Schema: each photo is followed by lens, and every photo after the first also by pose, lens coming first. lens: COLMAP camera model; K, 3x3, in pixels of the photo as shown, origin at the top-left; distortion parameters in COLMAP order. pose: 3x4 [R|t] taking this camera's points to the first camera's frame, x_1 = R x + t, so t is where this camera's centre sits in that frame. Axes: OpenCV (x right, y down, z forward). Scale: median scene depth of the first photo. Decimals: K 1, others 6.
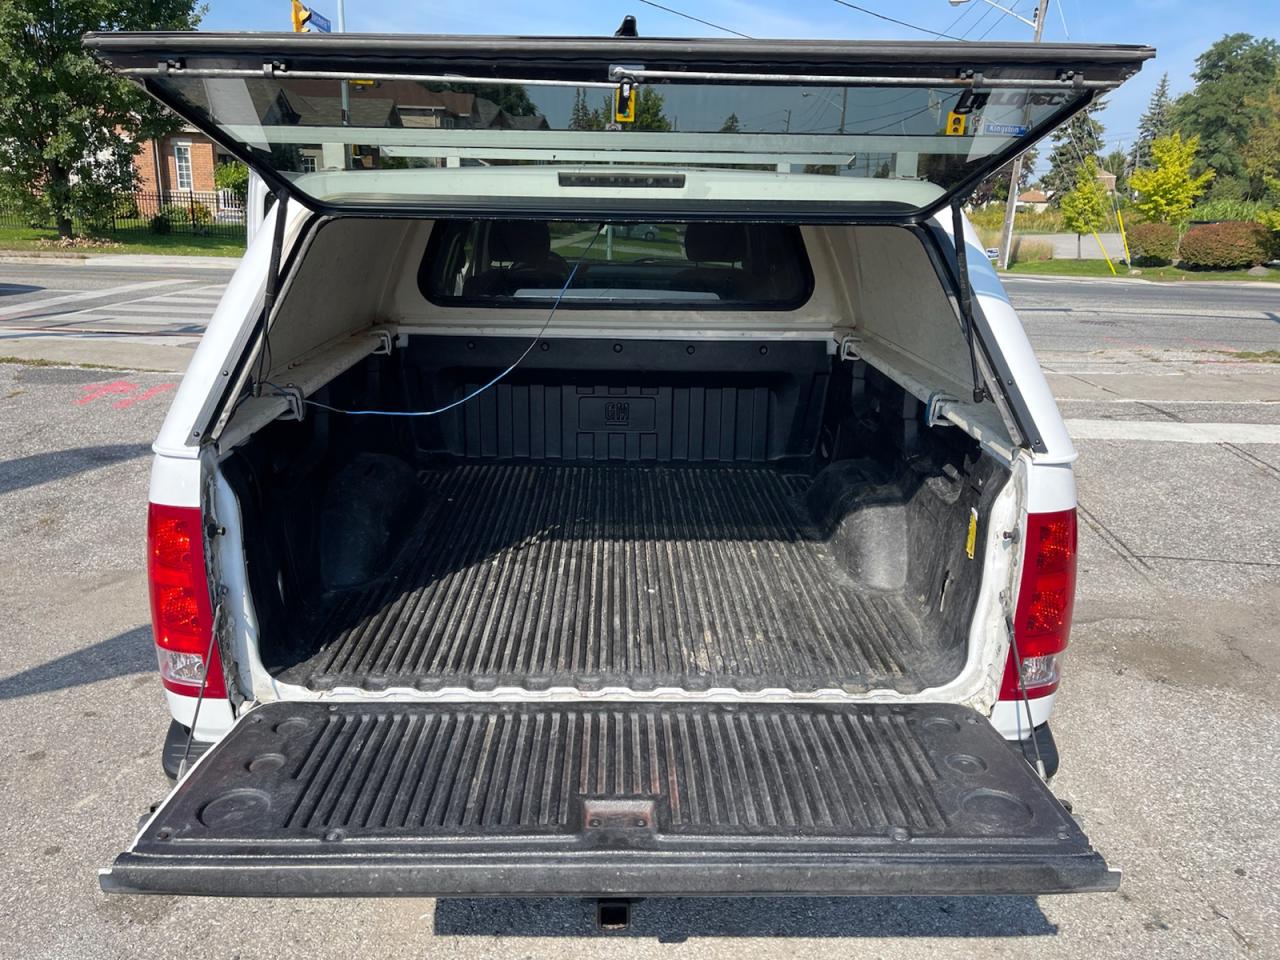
lens RADIAL K [[967.9, 0, 640.0], [0, 967.9, 480.0], [0, 0, 1]] dist [0.081953, -0.112262]
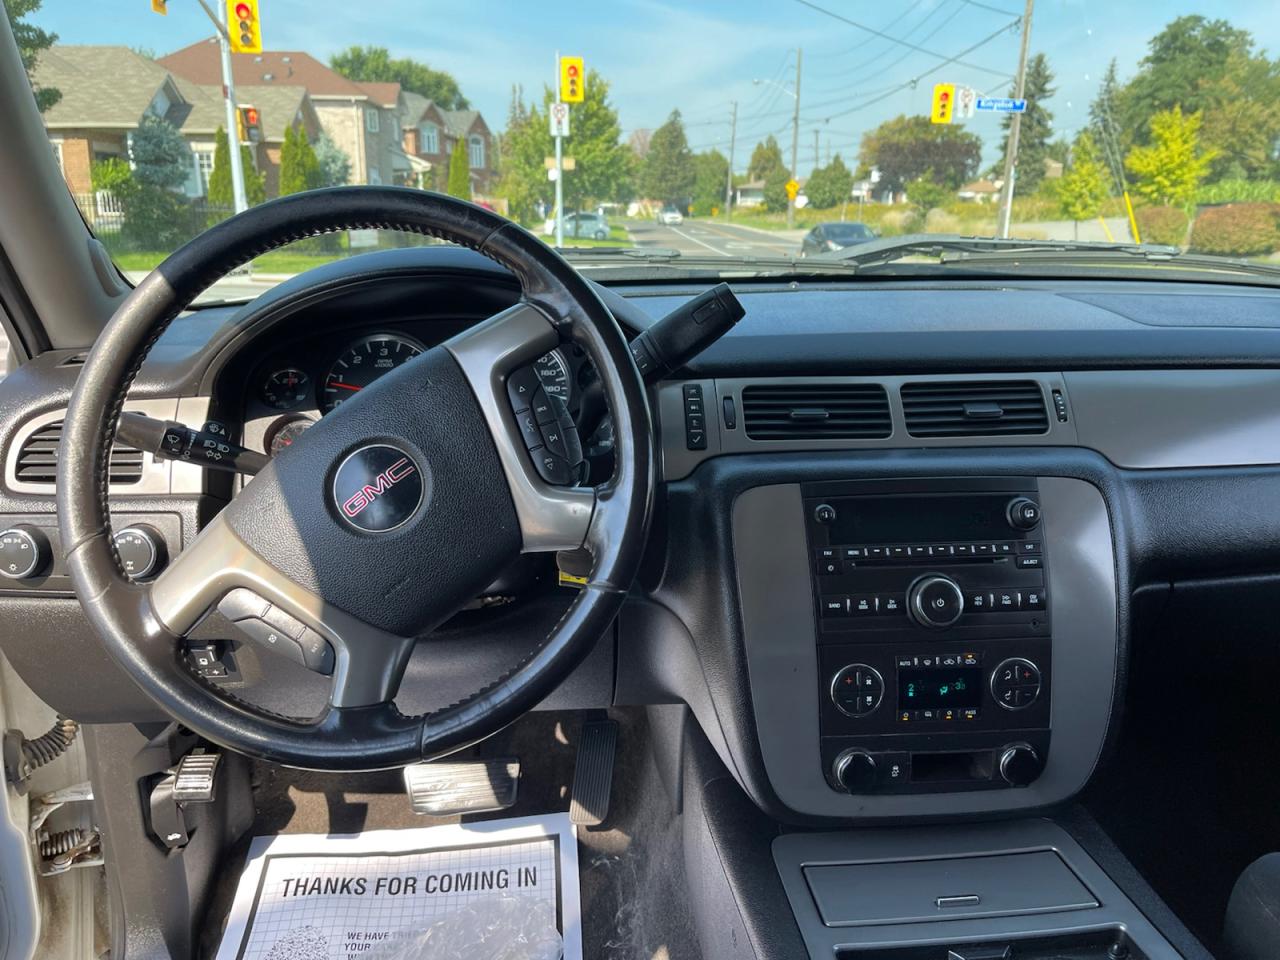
lens RADIAL K [[970.7, 0, 639.1], [0, 970.7, 471.5], [0, 0, 1]] dist [0.077074, -0.113152]
pose [[0.998044, -0.036584, 0.050687, -0.013294], [0.037045, 0.999280, -0.008174, -0.034085], [-0.050351, 0.010036, 0.998681, 0.148912]]
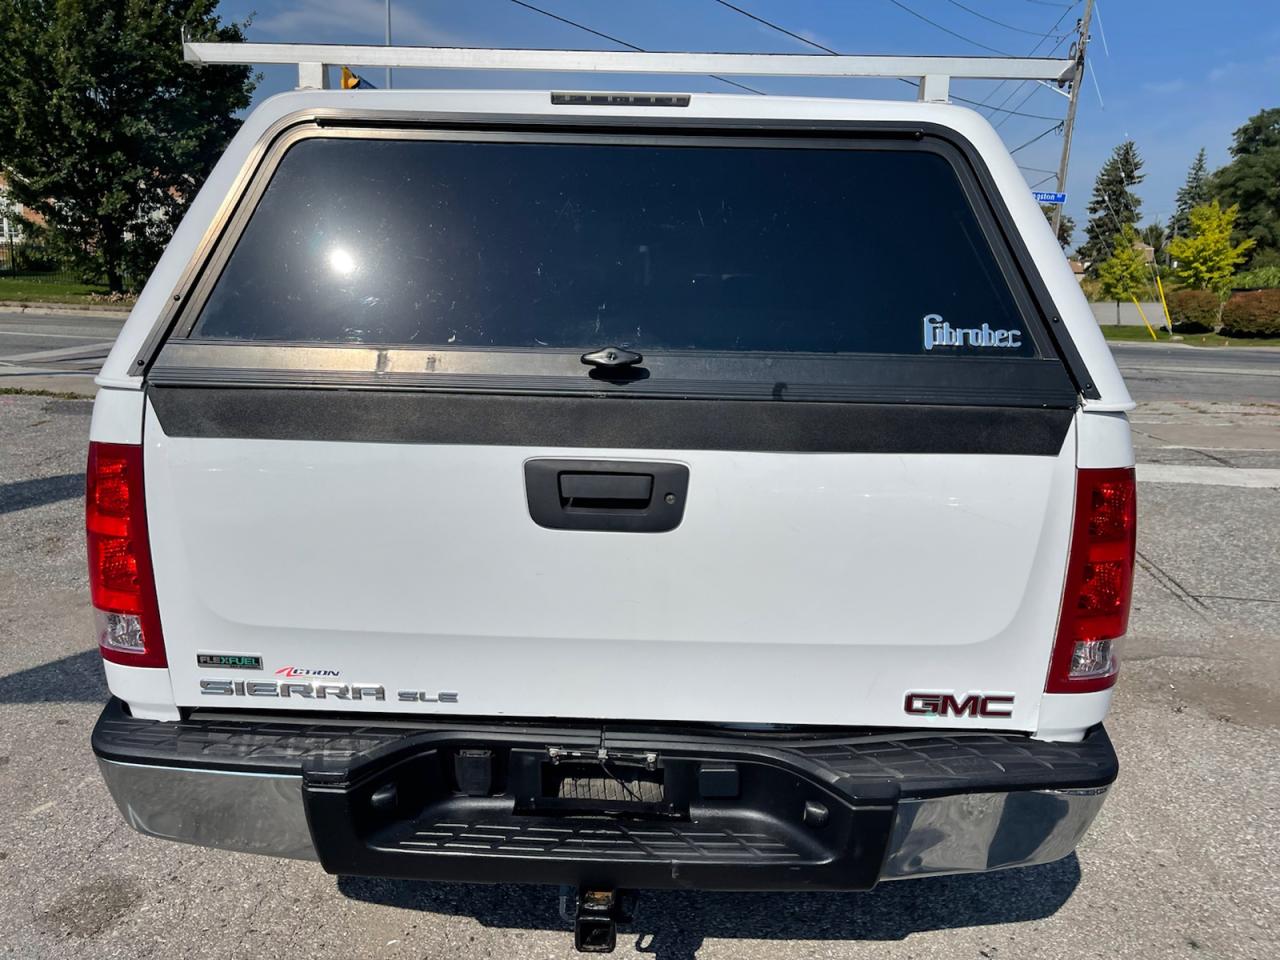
lens RADIAL K [[970.7, 0, 639.1], [0, 970.7, 471.5], [0, 0, 1]] dist [0.077074, -0.113152]
pose [[0.999228, 0.015268, -0.036205, 0.002456], [-0.017962, 0.997000, -0.075288, 0.007077], [0.034947, 0.075880, 0.996504, 0.007619]]
